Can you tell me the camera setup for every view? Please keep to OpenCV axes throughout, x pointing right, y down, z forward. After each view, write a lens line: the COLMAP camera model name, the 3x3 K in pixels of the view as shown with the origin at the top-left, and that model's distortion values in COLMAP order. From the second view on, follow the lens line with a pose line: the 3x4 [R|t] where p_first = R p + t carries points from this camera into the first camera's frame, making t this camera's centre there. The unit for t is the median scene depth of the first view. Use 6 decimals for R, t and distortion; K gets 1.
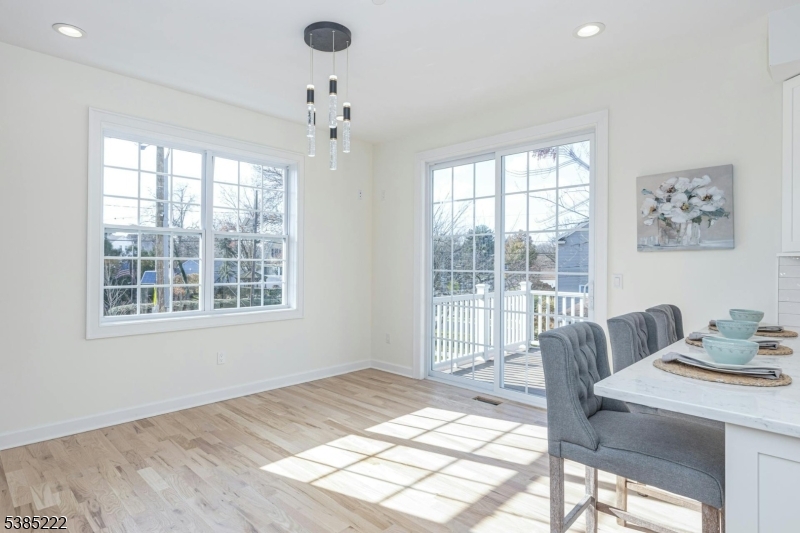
lens RADIAL K [[428.8, 0, 378.2], [0, 428.8, 258.9], [0, 0, 1]] dist [0.004402, 0.000777]
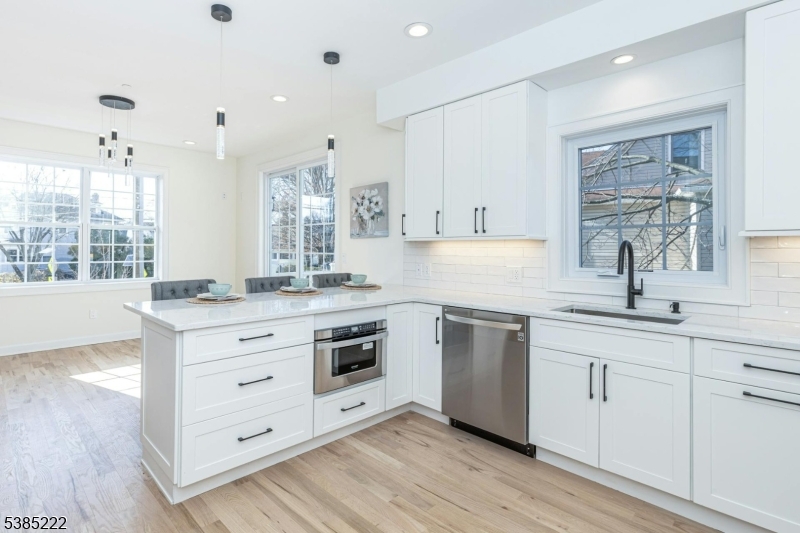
lens RADIAL K [[403.4, 0, 385.6], [0, 403.4, 241.4], [0, 0, 1]] dist [0.006095, -0.001561]
pose [[0.999972, -0.002160, -0.007184, 0.785844], [0.002095, 0.999957, -0.009035, 0.006450], [0.007203, 0.009020, 0.999933, -0.424919]]
